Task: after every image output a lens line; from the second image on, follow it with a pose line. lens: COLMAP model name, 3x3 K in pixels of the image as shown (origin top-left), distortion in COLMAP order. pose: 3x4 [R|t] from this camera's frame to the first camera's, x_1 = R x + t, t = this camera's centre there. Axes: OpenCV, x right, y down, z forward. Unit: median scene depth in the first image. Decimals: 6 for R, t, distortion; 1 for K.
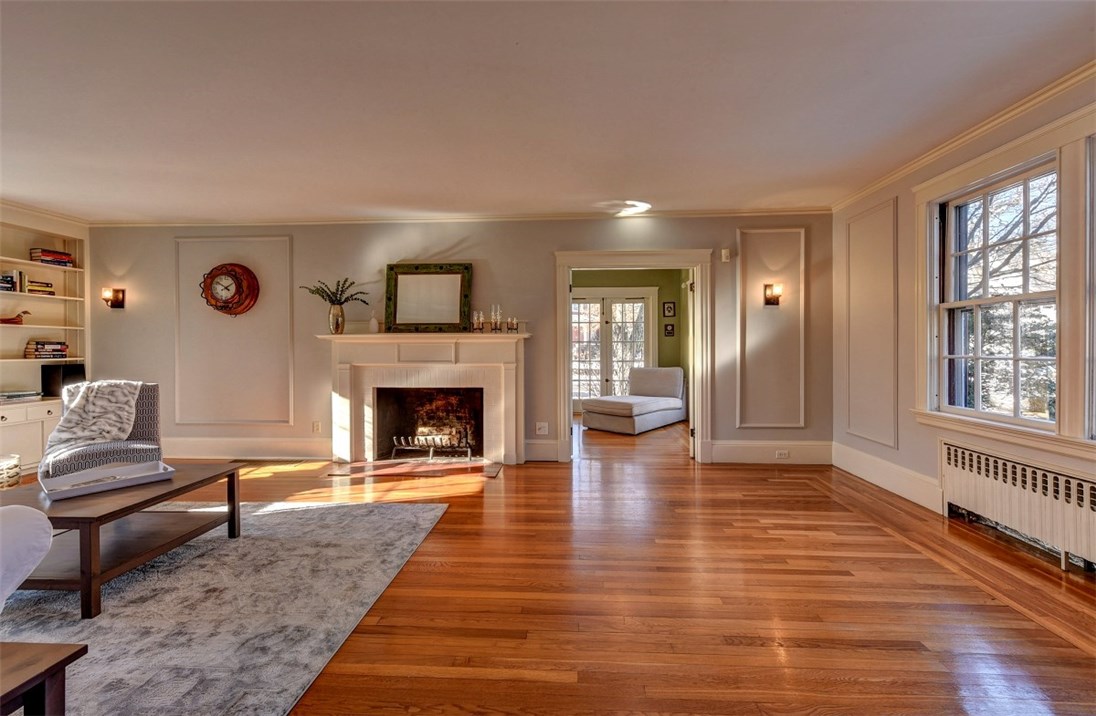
lens RADIAL K [[435.8, 0, 564.3], [0, 435.8, 348.8], [0, 0, 1]] dist [0.014236, -0.004850]
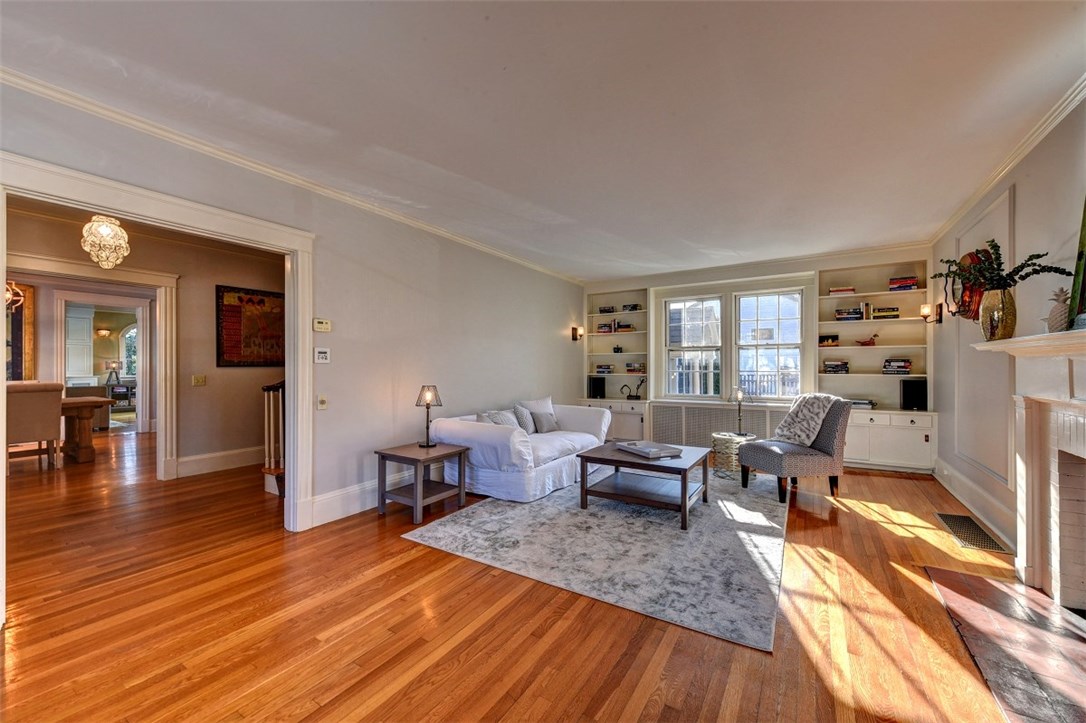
lens RADIAL K [[436.7, 0, 533.5], [0, 436.7, 365.2], [0, 0, 1]] dist [0.008028, 0.000002]
pose [[-0.521801, 0.002436, -0.853064, 0.268018], [-0.000714, 0.999994, 0.003293, -0.004433], [0.853067, 0.002327, -0.521797, 0.763279]]
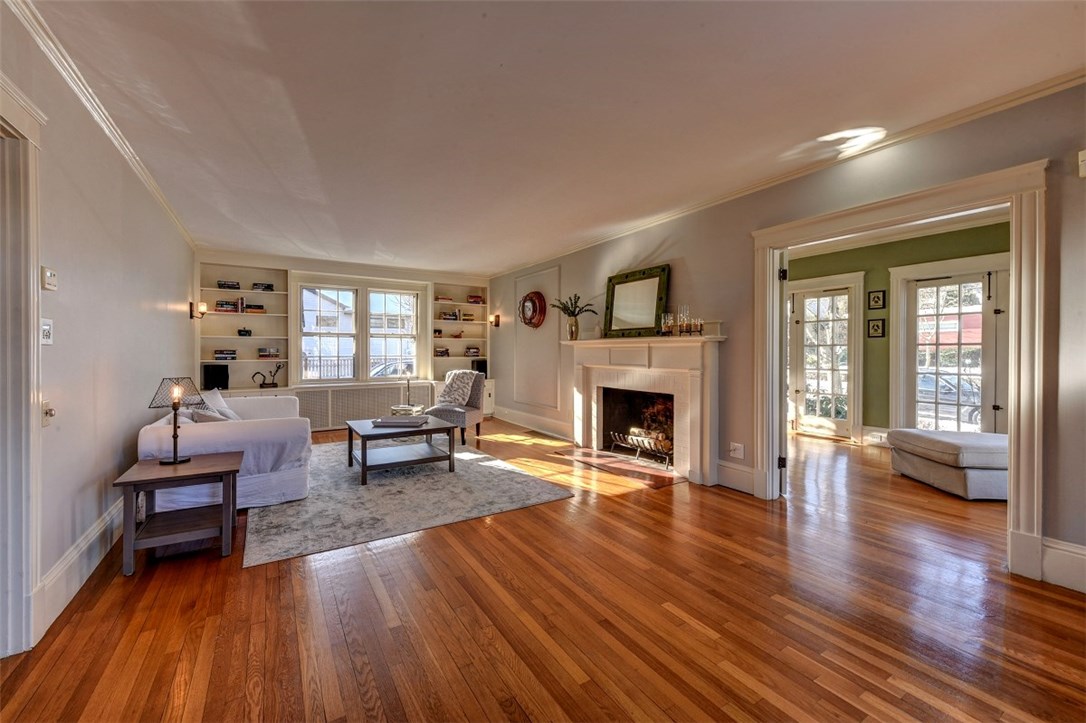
lens RADIAL K [[441.5, 0, 543.7], [0, 441.5, 353.9], [0, 0, 1]] dist [0.012209, -0.000110]
pose [[0.560136, 0.008318, -0.828359, 0.447721], [-0.006869, 0.999962, 0.005396, -0.001744], [0.828373, 0.002668, 0.560171, 0.233204]]
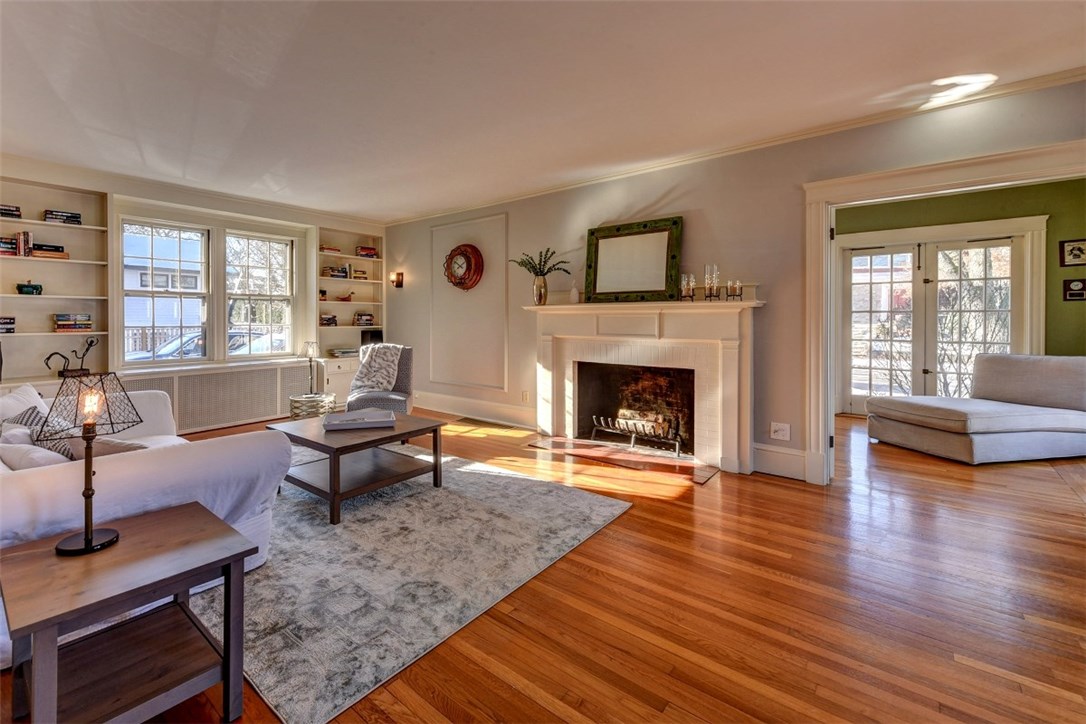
lens RADIAL K [[481.7, 0, 491.6], [0, 481.7, 321.8], [0, 0, 1]] dist [0.008350, -0.000101]
pose [[0.779734, 0.007768, -0.626062, 0.078988], [-0.005835, 0.999970, 0.005140, -0.000979], [0.626083, -0.000354, 0.779756, 0.072862]]
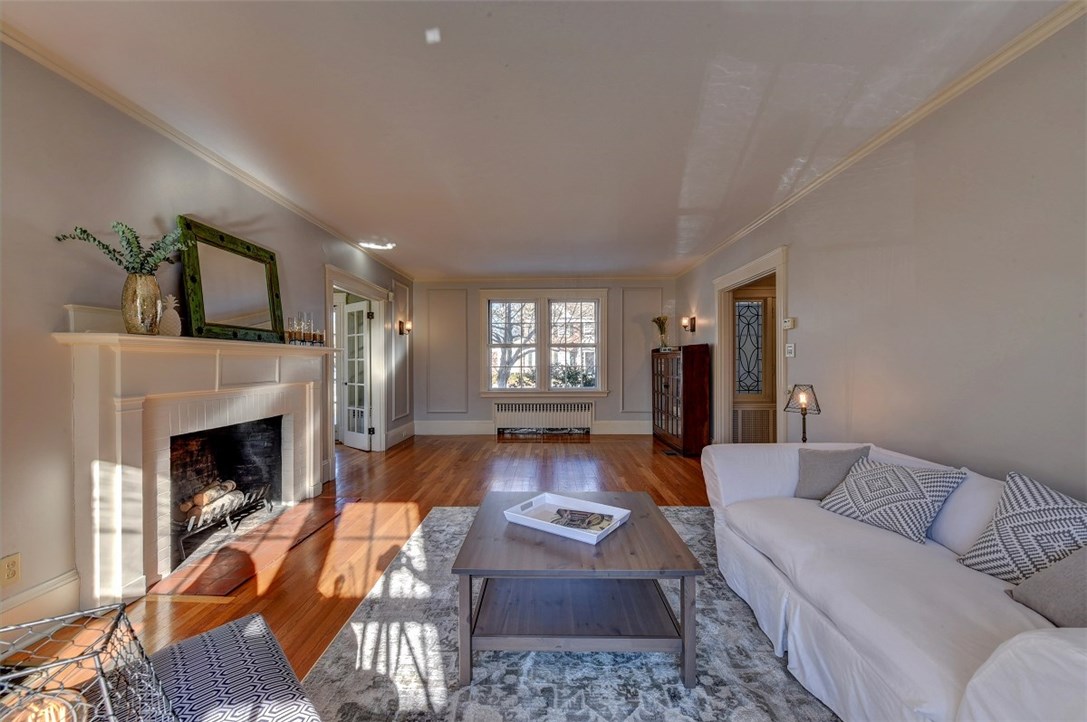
lens RADIAL K [[414.6, 0, 529.0], [0, 414.6, 363.9], [0, 0, 1]] dist [0.006205, -0.000255]
pose [[0.014302, -0.001537, 0.999897, -0.950877], [0.009610, 0.999953, 0.001399, 0.001793], [-0.999852, 0.009589, 0.014316, 0.551366]]
